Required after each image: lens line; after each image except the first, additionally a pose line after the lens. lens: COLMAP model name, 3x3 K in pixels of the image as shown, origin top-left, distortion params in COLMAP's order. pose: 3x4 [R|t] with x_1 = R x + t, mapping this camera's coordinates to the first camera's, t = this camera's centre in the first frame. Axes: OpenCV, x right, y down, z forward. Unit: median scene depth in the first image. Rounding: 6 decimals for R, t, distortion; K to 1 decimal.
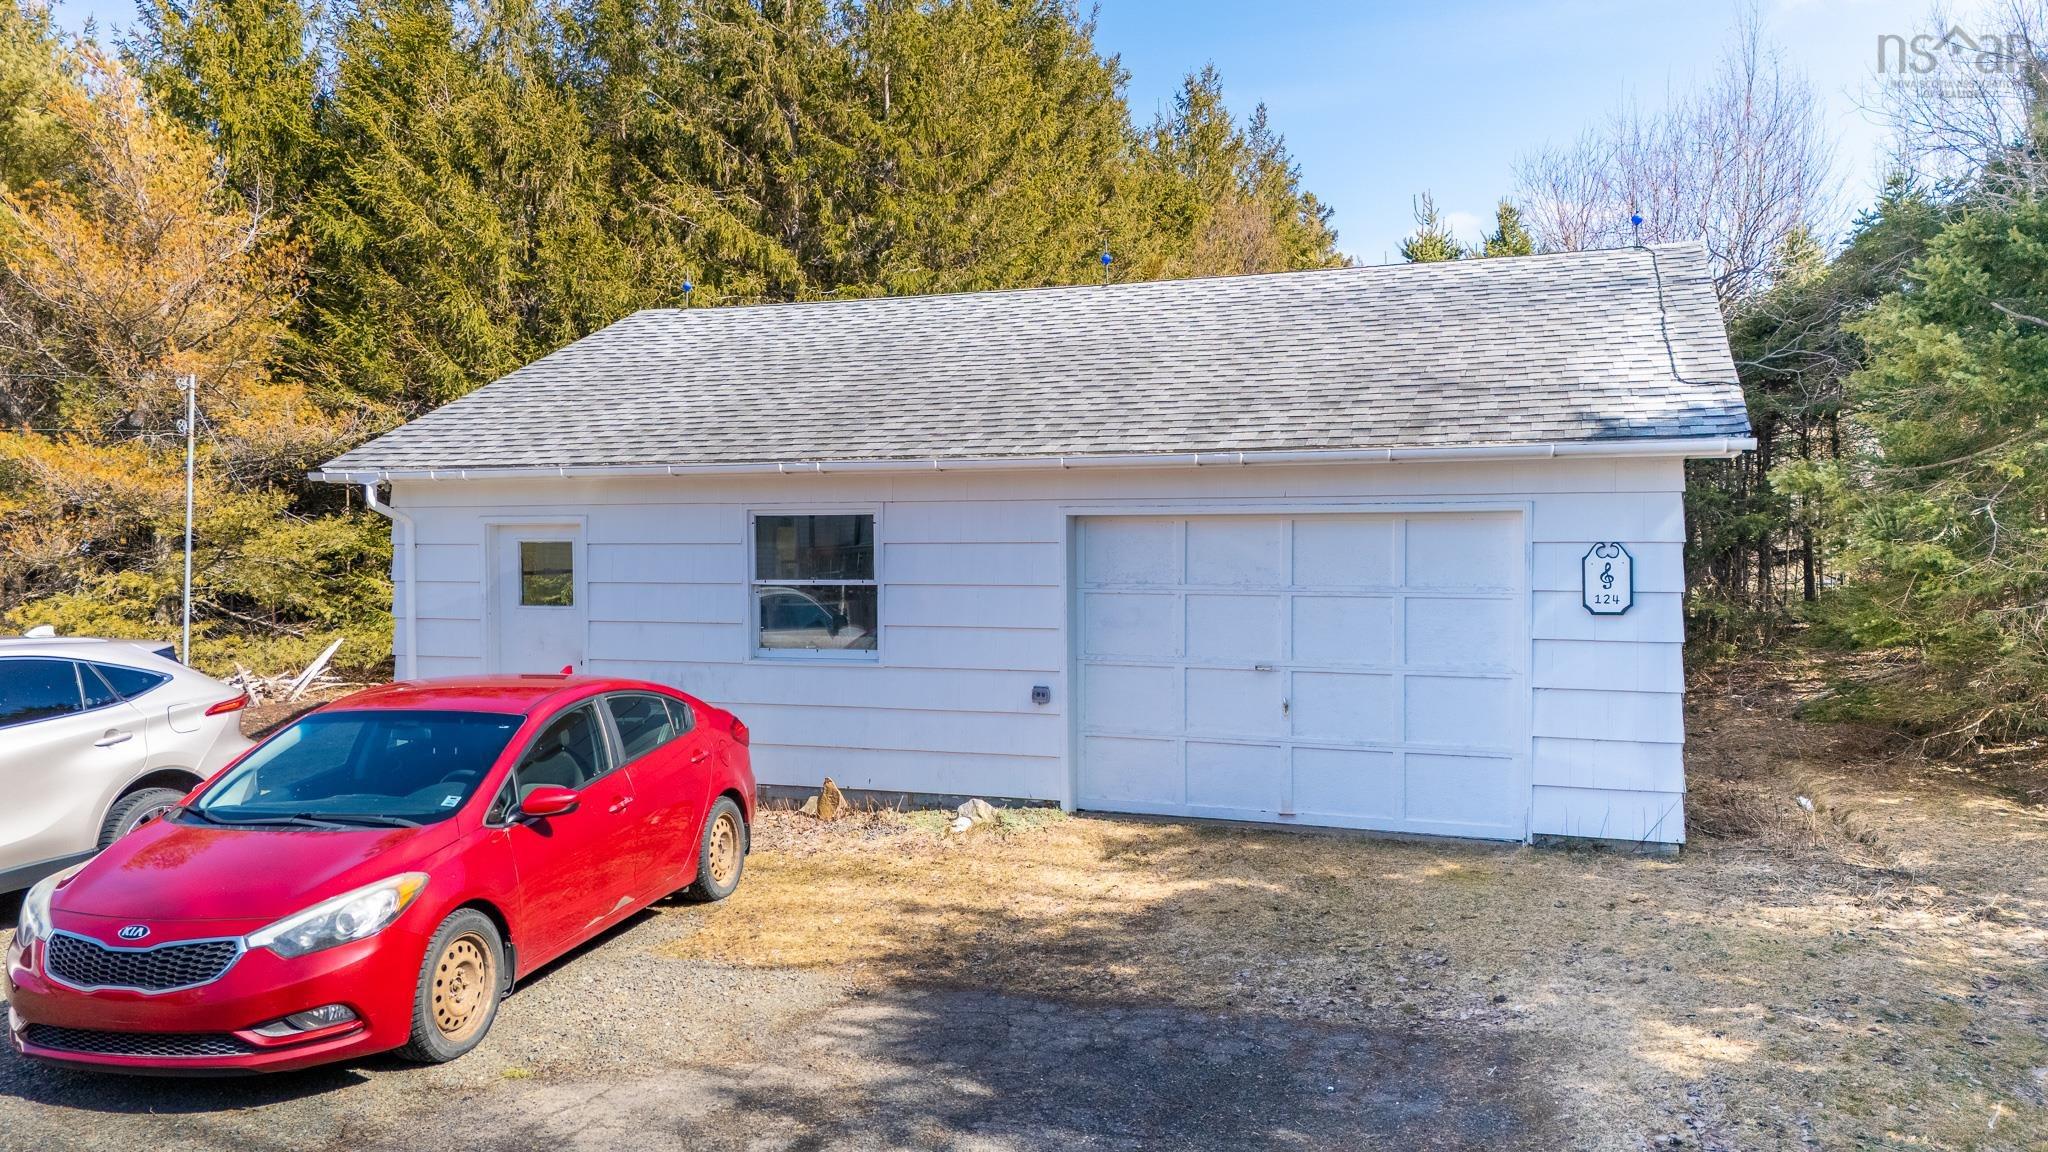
lens RADIAL K [[1497.7, 0, 1030.3], [0, 1497.7, 572.9], [0, 0, 1]] dist [0.071353, -0.062433]
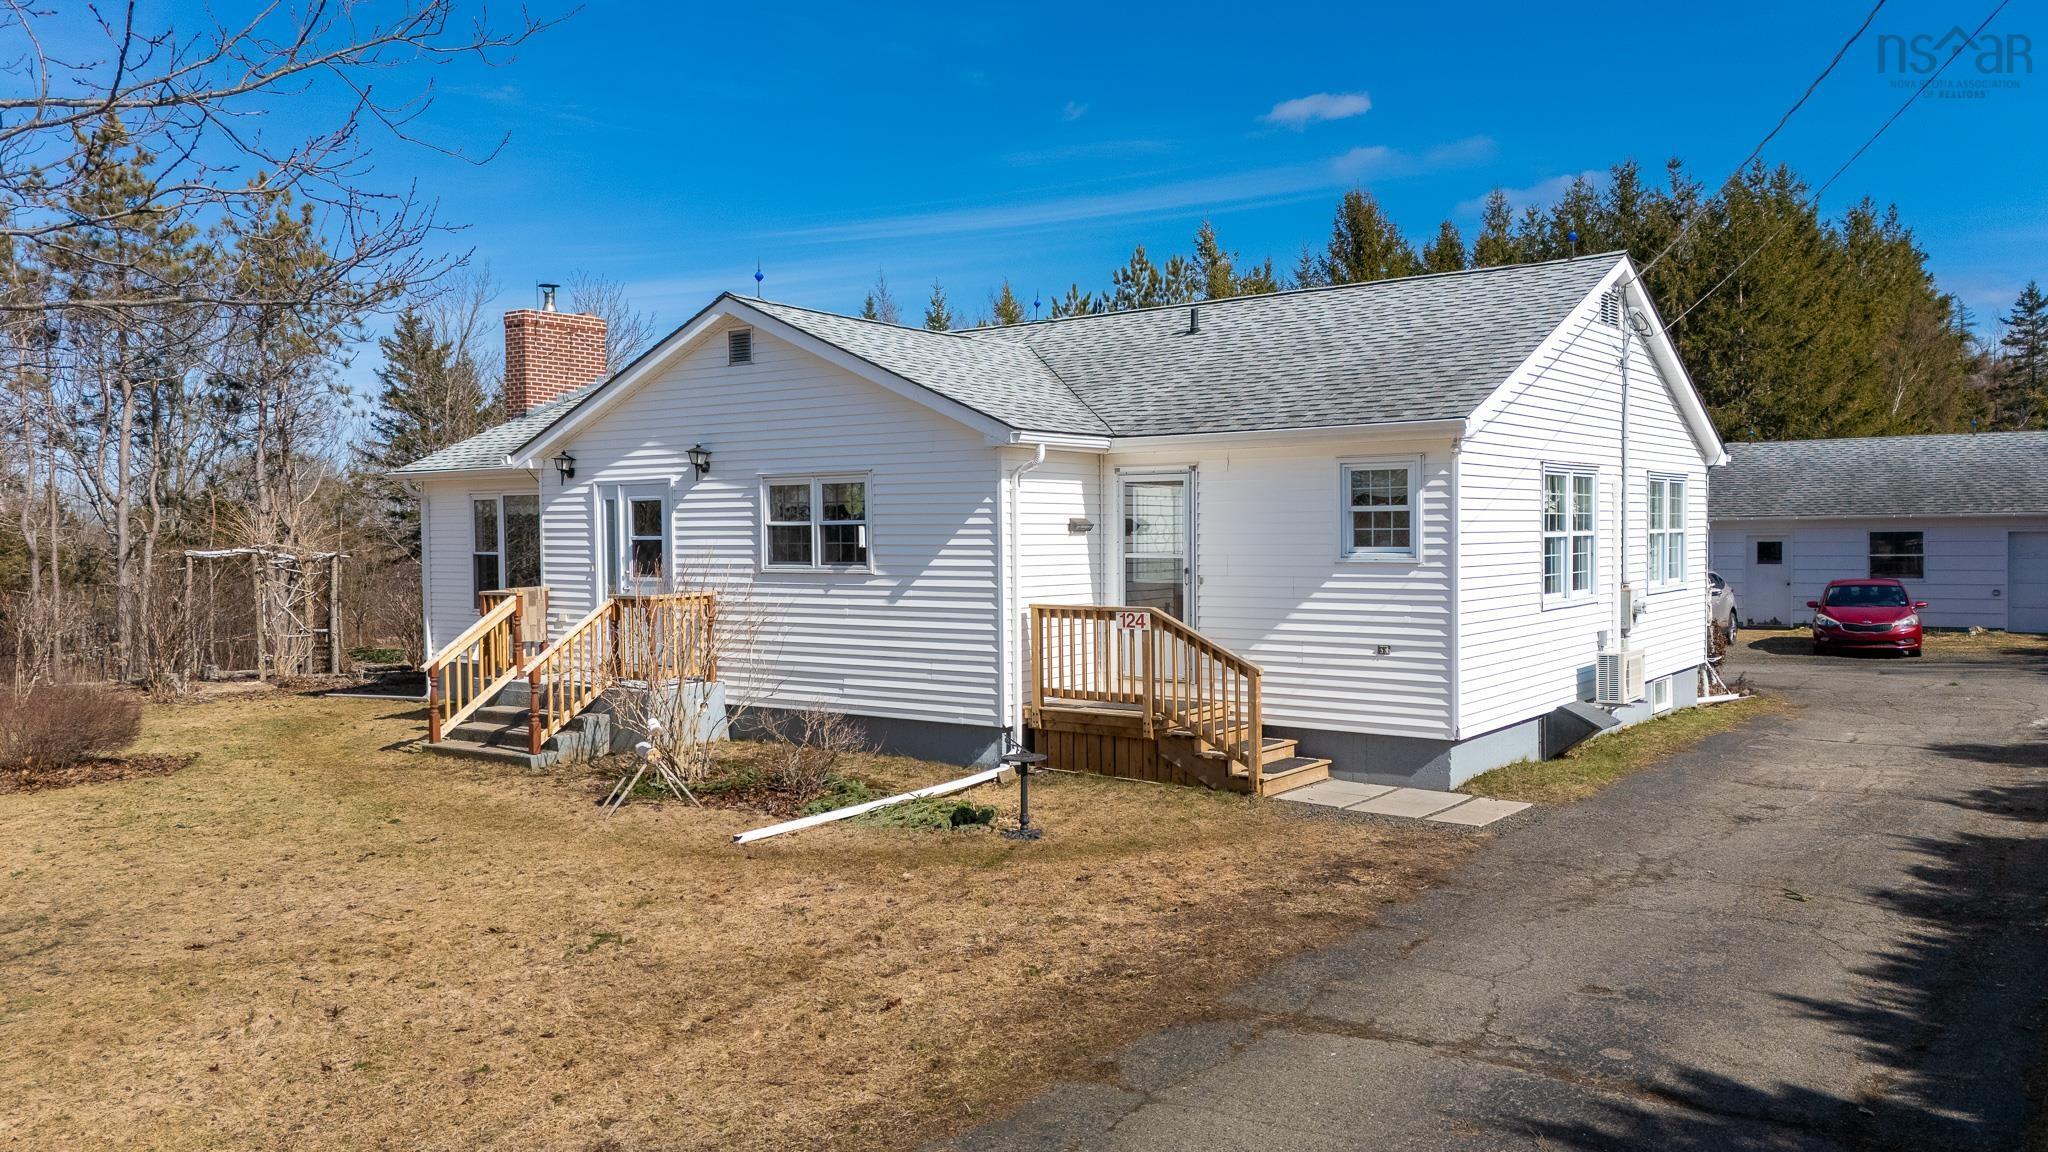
lens RADIAL K [[1497.7, 0, 1030.3], [0, 1497.7, 572.9], [0, 0, 1]] dist [0.071353, -0.062433]
pose [[0.960079, 0.001749, -0.279725, -0.964919], [-0.002001, 0.999998, -0.000615, 0.047965], [0.279723, 0.001151, 0.960080, -2.365167]]
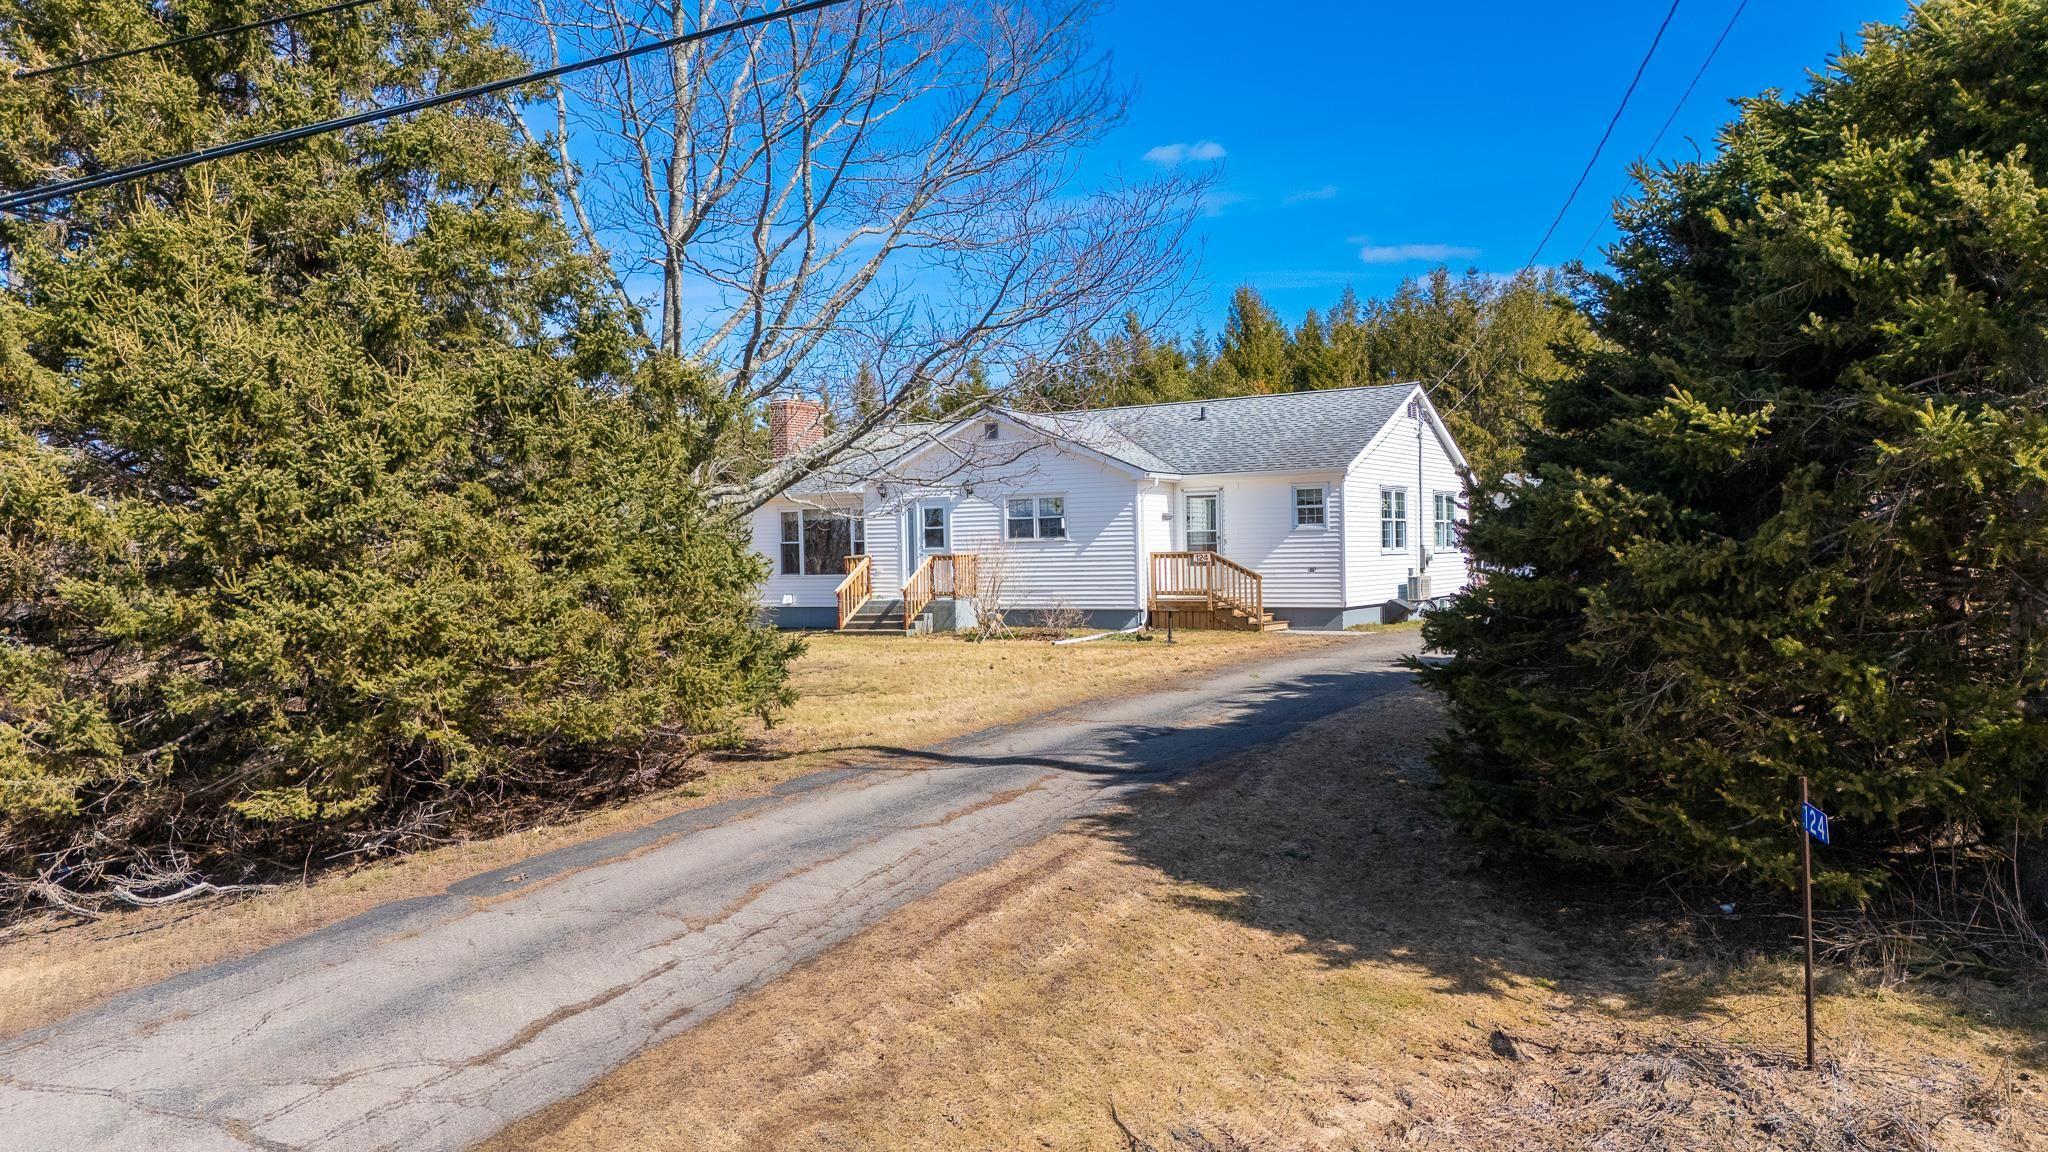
lens RADIAL K [[1497.7, 0, 1030.3], [0, 1497.7, 572.9], [0, 0, 1]] dist [0.071353, -0.062433]
pose [[0.981791, -0.015544, -0.189326, -1.022004], [0.012004, 0.999731, -0.019830, 0.171577], [0.189583, 0.017196, 0.981714, -3.990929]]
